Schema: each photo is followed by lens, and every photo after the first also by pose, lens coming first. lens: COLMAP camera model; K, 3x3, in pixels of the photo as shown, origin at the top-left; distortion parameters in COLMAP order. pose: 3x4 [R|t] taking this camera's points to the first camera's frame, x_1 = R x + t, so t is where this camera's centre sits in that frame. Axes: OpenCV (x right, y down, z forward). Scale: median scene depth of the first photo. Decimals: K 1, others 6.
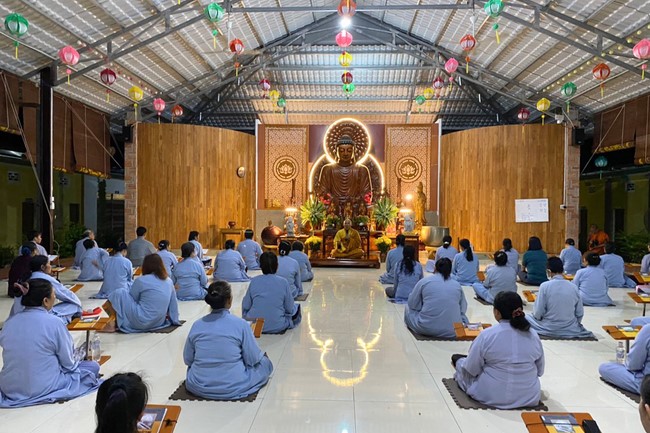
lens RADIAL K [[480.7, 0, 320.9], [0, 480.7, 234.2], [0, 0, 1]] dist [0.005362, -0.005865]
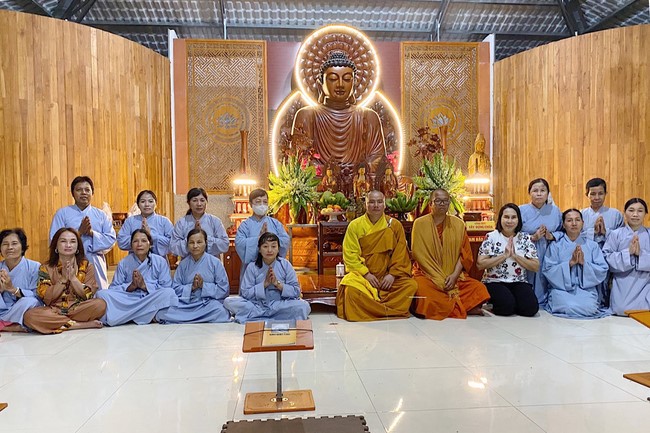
lens RADIAL K [[495.0, 0, 312.0], [0, 495.0, 233.5], [0, 0, 1]] dist [0.001646, -0.005085]
pose [[0.993387, -0.026401, 0.111739, -0.045497], [0.028494, 0.999446, -0.017175, 0.007873], [-0.111224, 0.020245, 0.993589, 0.450251]]
